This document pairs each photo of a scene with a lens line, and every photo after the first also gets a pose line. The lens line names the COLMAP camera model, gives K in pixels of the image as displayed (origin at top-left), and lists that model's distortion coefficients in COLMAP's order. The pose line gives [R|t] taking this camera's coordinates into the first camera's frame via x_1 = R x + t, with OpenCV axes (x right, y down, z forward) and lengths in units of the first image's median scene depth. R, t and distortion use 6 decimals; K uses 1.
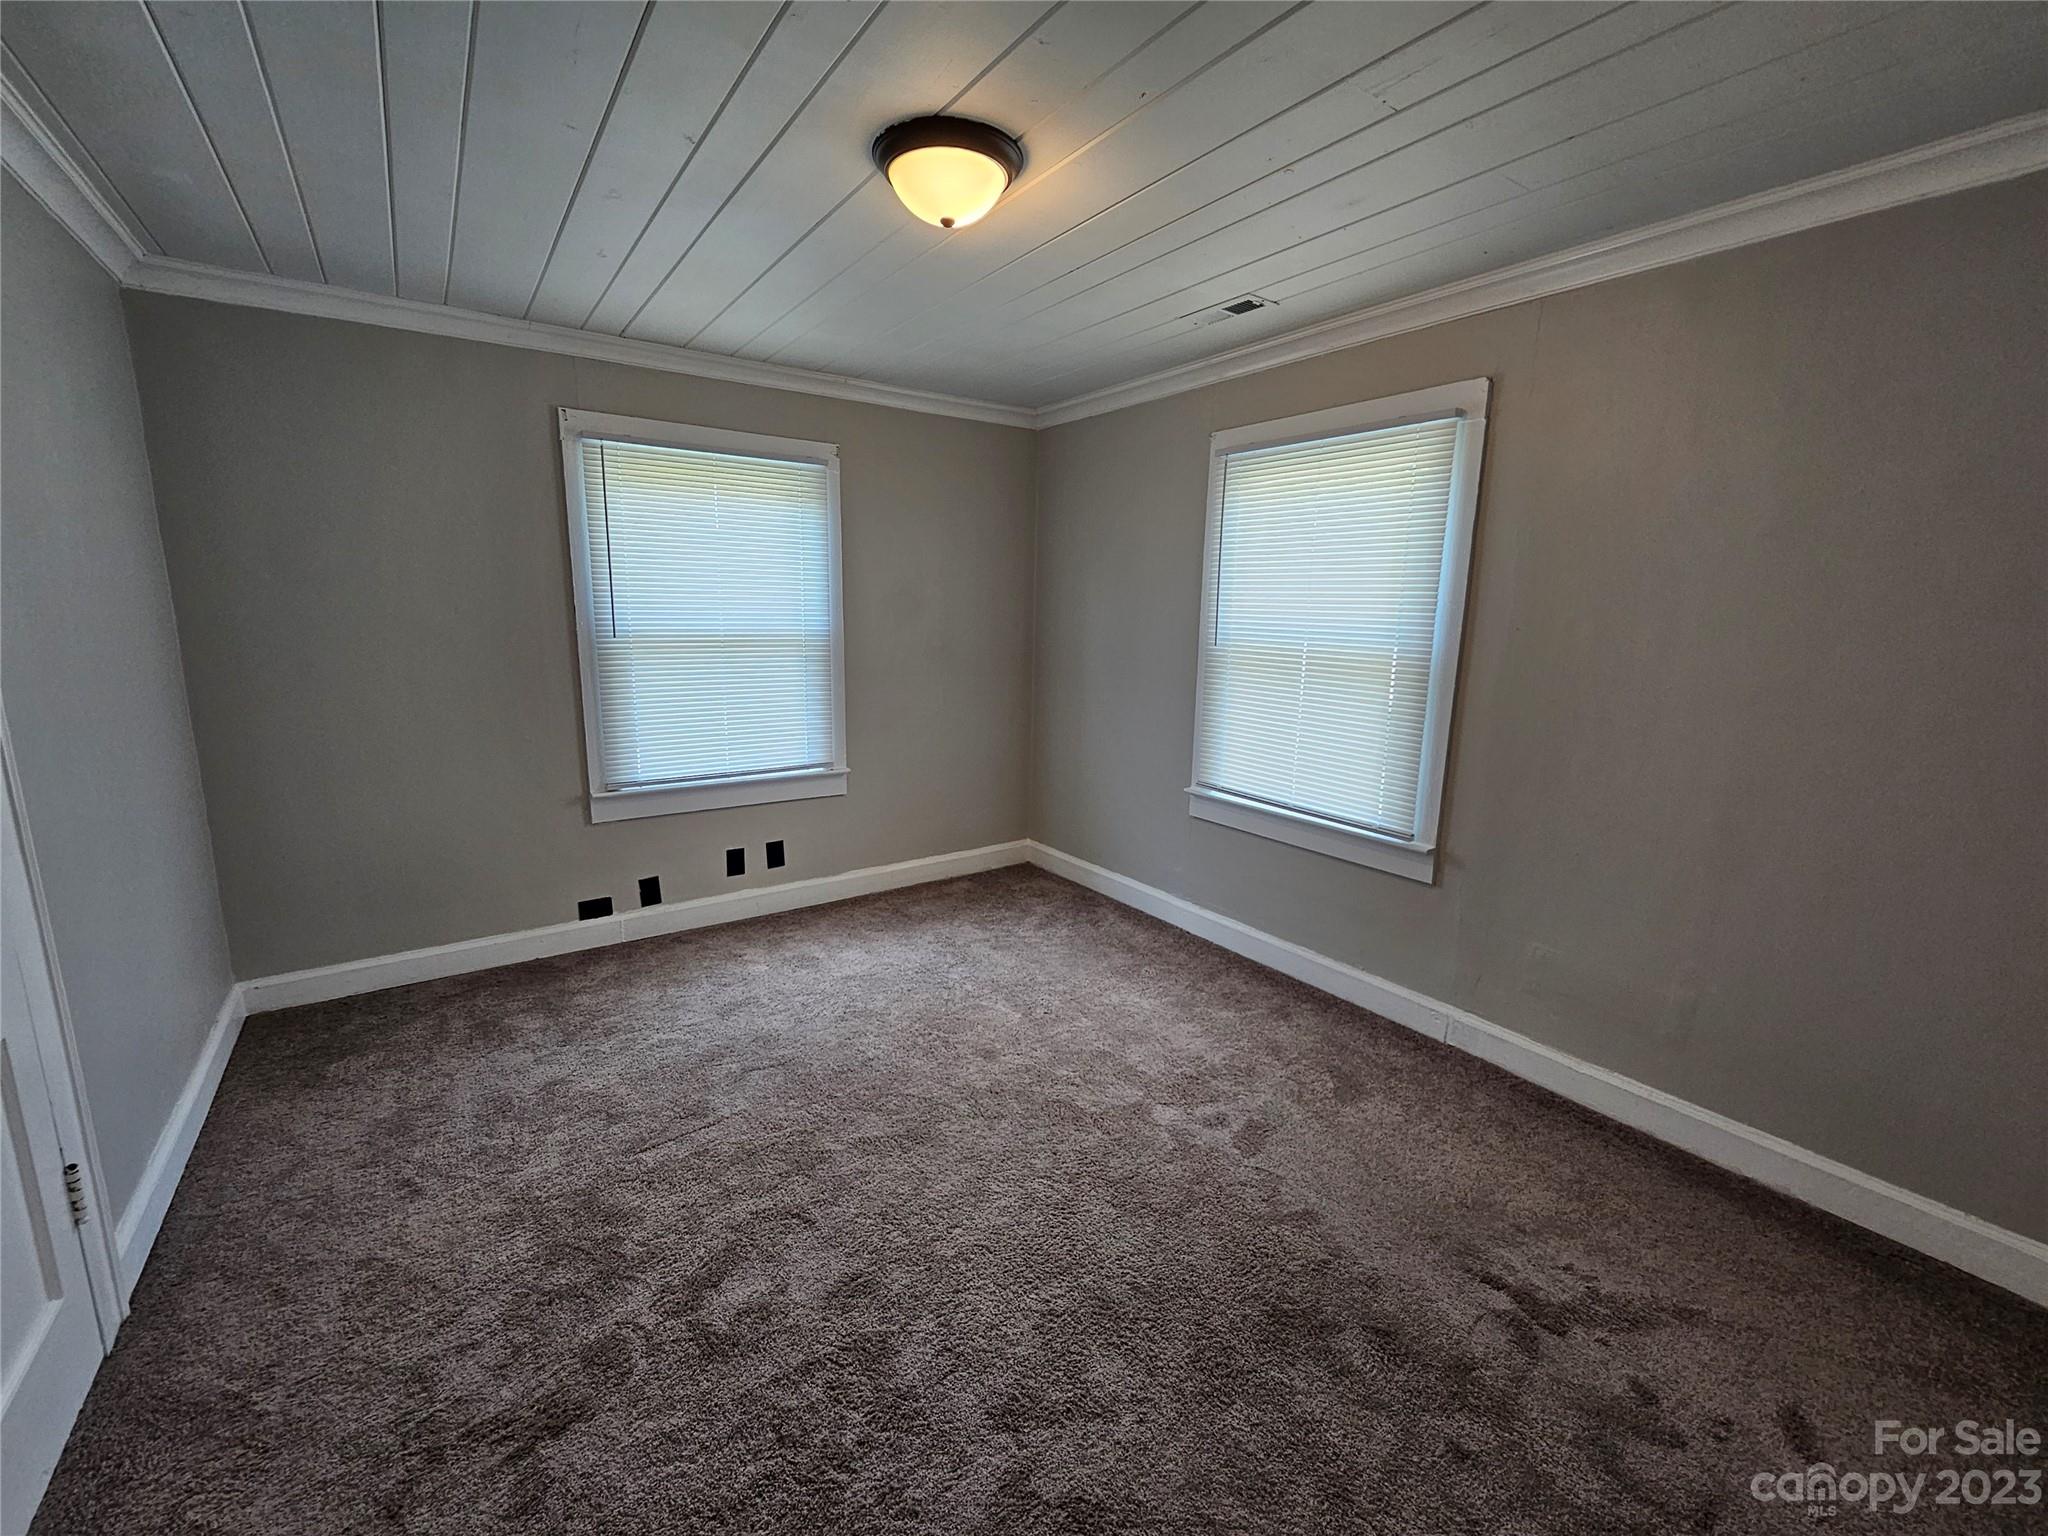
lens RADIAL K [[838.8, 0, 1037.4], [0, 838.8, 772.9], [0, 0, 1]] dist [-0.004477, 0.003523]
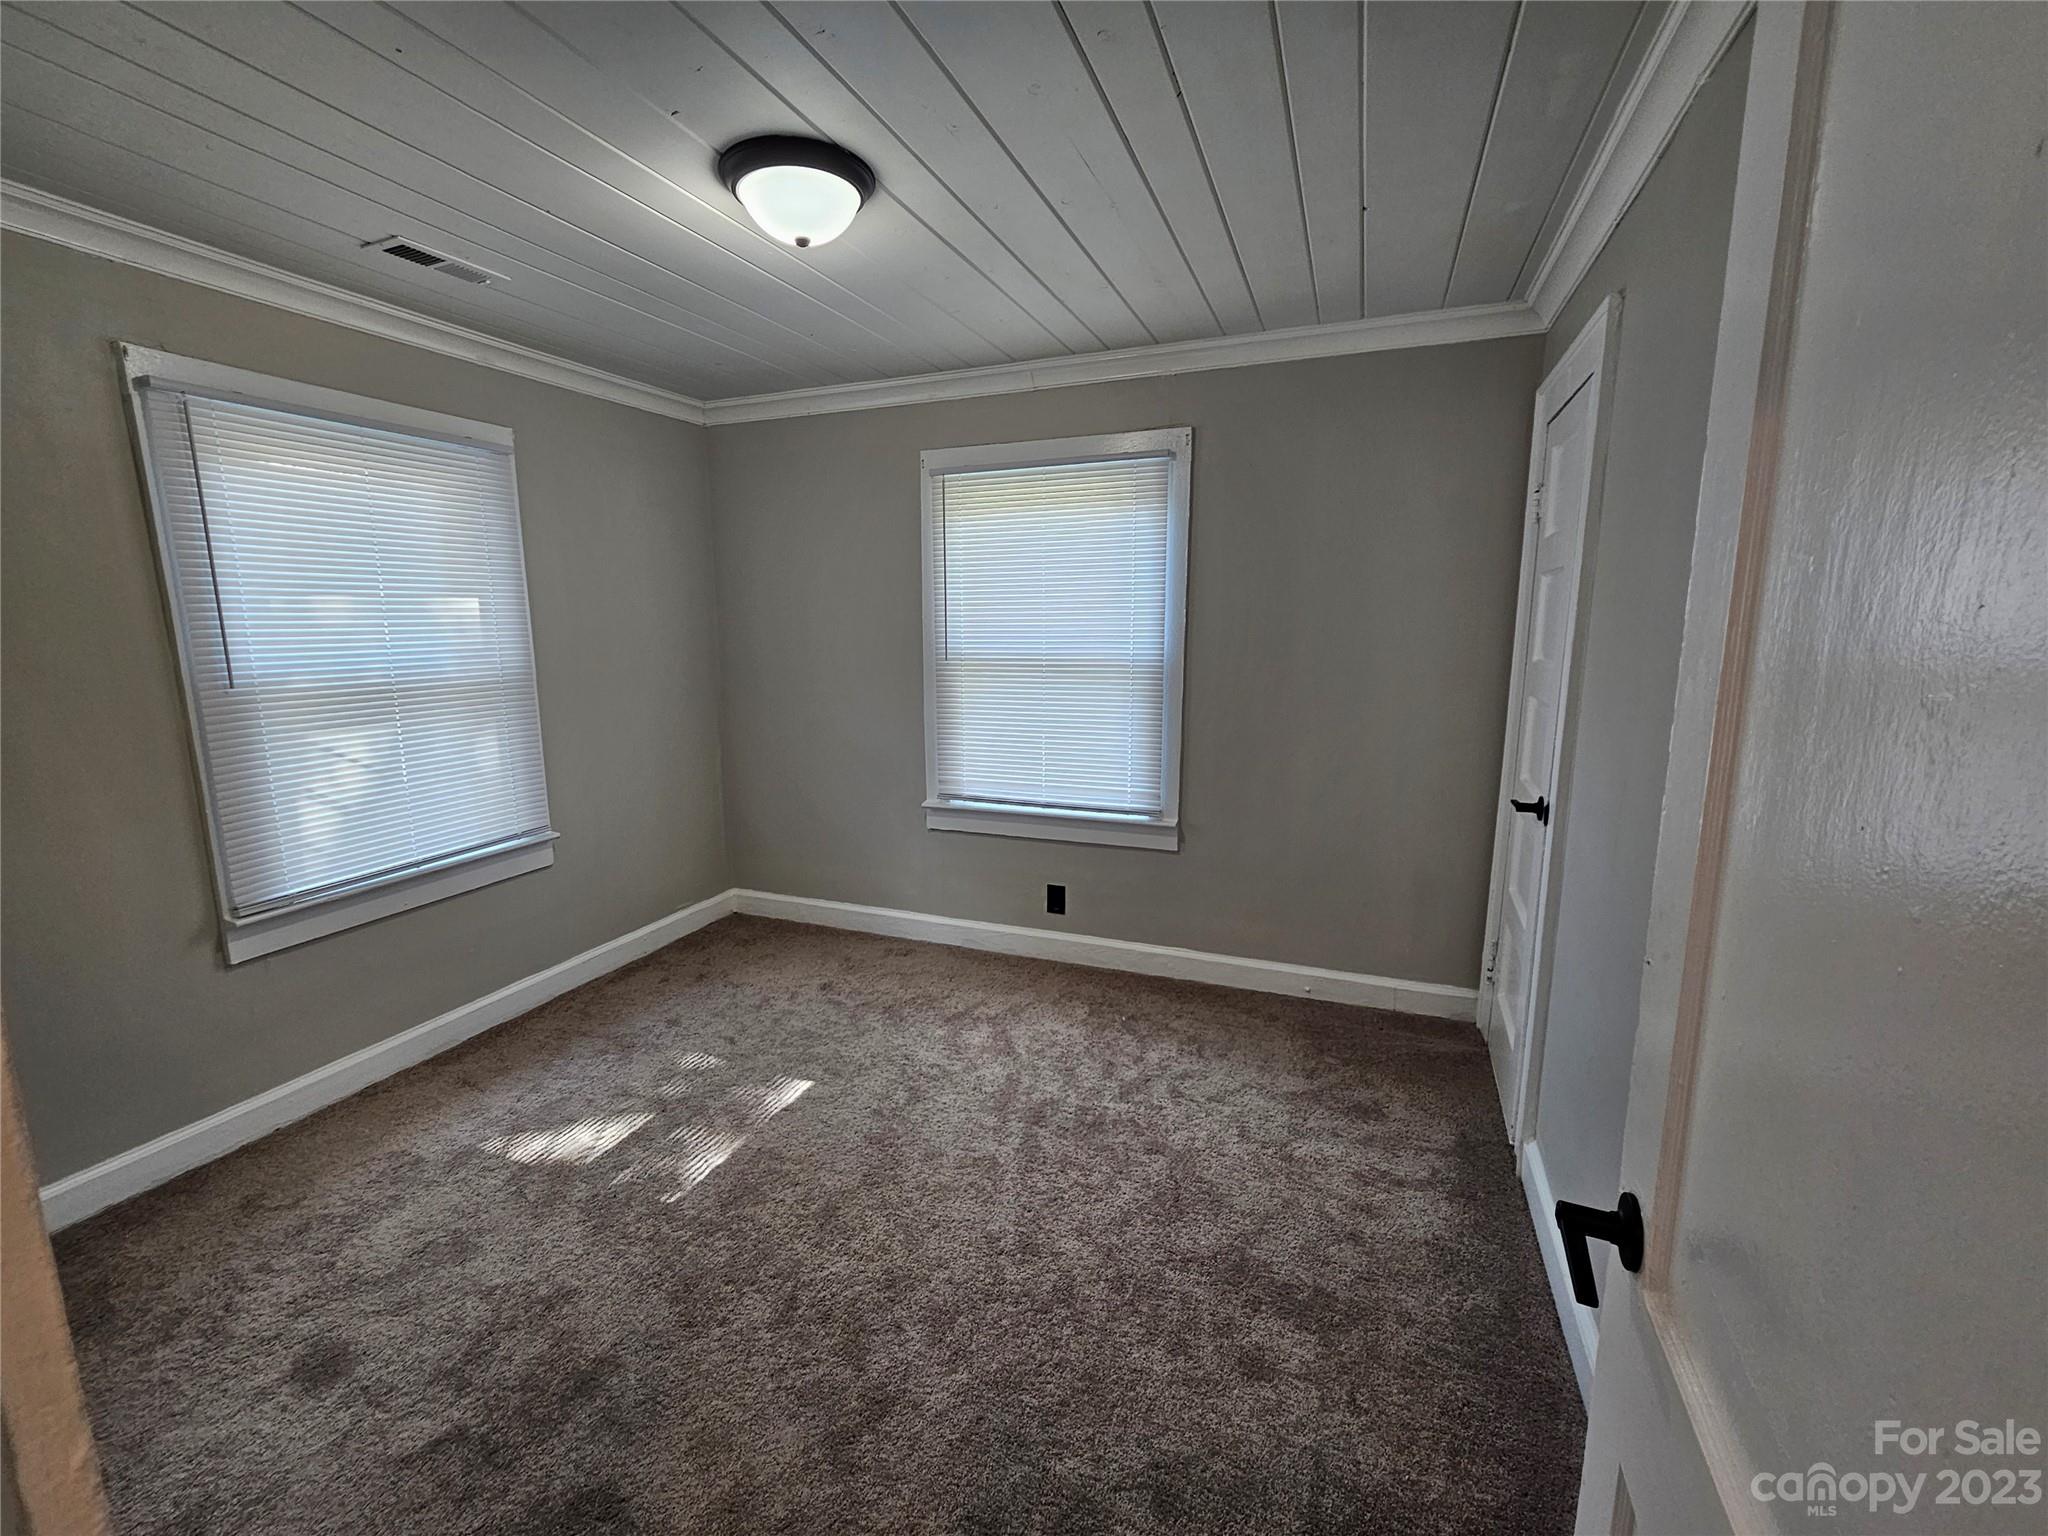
lens RADIAL K [[838.8, 0, 1030.0], [0, 838.8, 759.9], [0, 0, 1]] dist [-0.004477, 0.003523]
pose [[0.856066, -0.106652, 0.505744, -0.270400], [0.123635, 0.992328, -0.000012, -0.020334], [-0.501863, 0.062538, 0.862683, 0.087939]]
